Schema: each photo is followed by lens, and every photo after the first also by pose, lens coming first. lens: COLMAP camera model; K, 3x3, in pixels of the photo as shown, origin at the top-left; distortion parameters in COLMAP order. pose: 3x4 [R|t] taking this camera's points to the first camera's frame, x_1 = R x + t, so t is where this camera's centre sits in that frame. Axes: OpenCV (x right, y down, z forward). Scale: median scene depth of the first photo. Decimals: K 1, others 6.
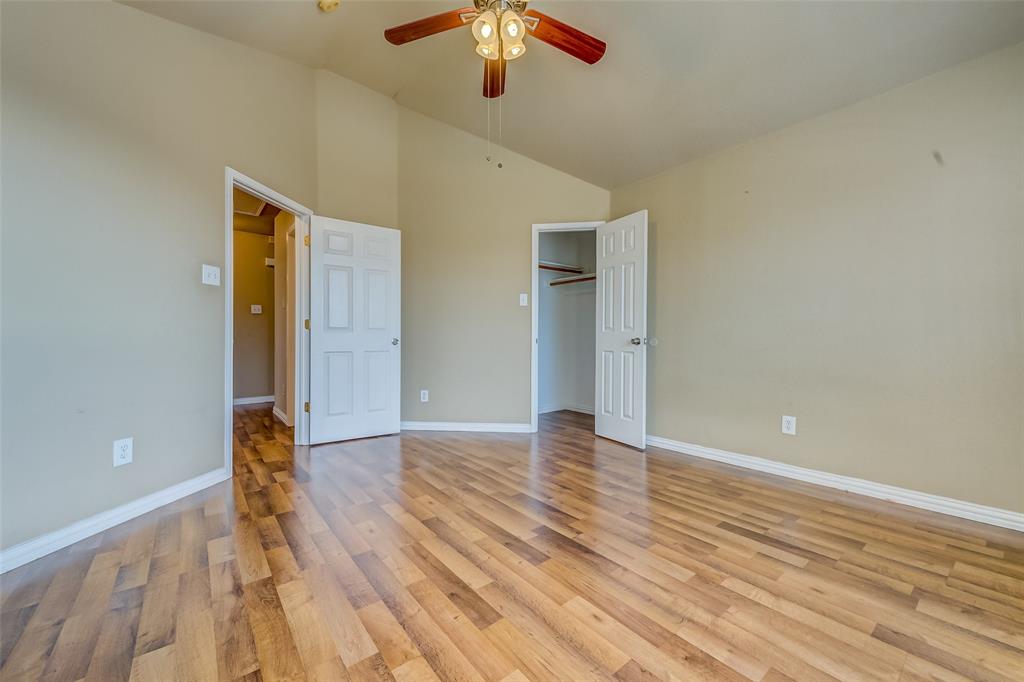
lens RADIAL K [[395.7, 0, 512.0], [0, 395.7, 341.0], [0, 0, 1]] dist [0.013958, -0.000015]
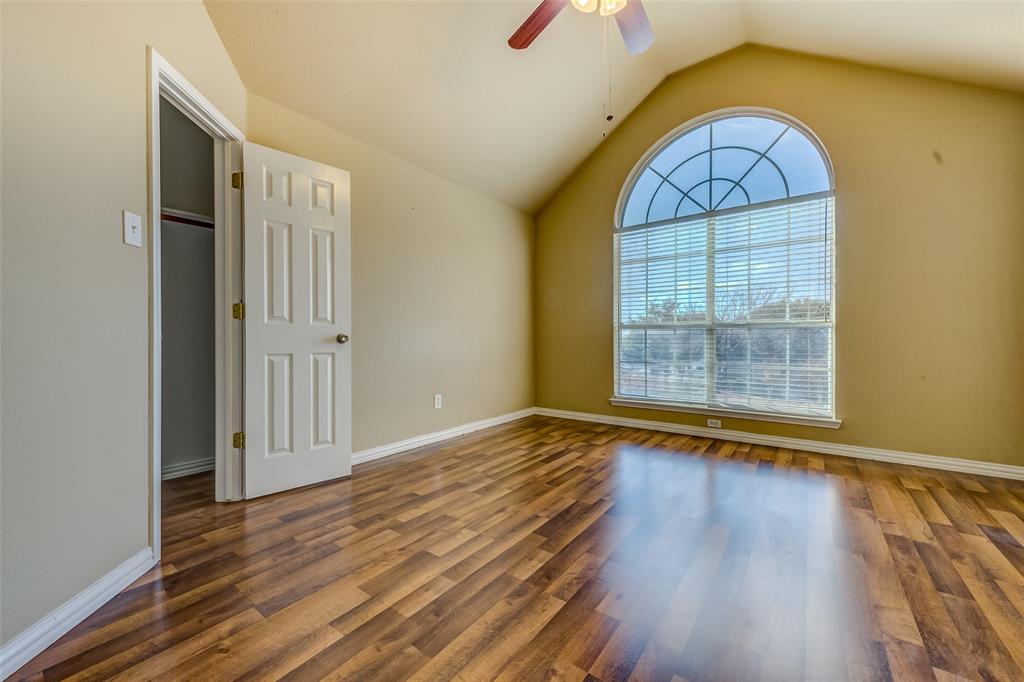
lens RADIAL K [[395.7, 0, 512.0], [0, 395.7, 341.0], [0, 0, 1]] dist [0.013958, -0.000015]
pose [[-0.245580, -0.008973, 0.969335, -0.682581], [0.002987, 0.999945, 0.010013, -0.001848], [-0.969372, 0.005354, -0.245540, 1.167159]]
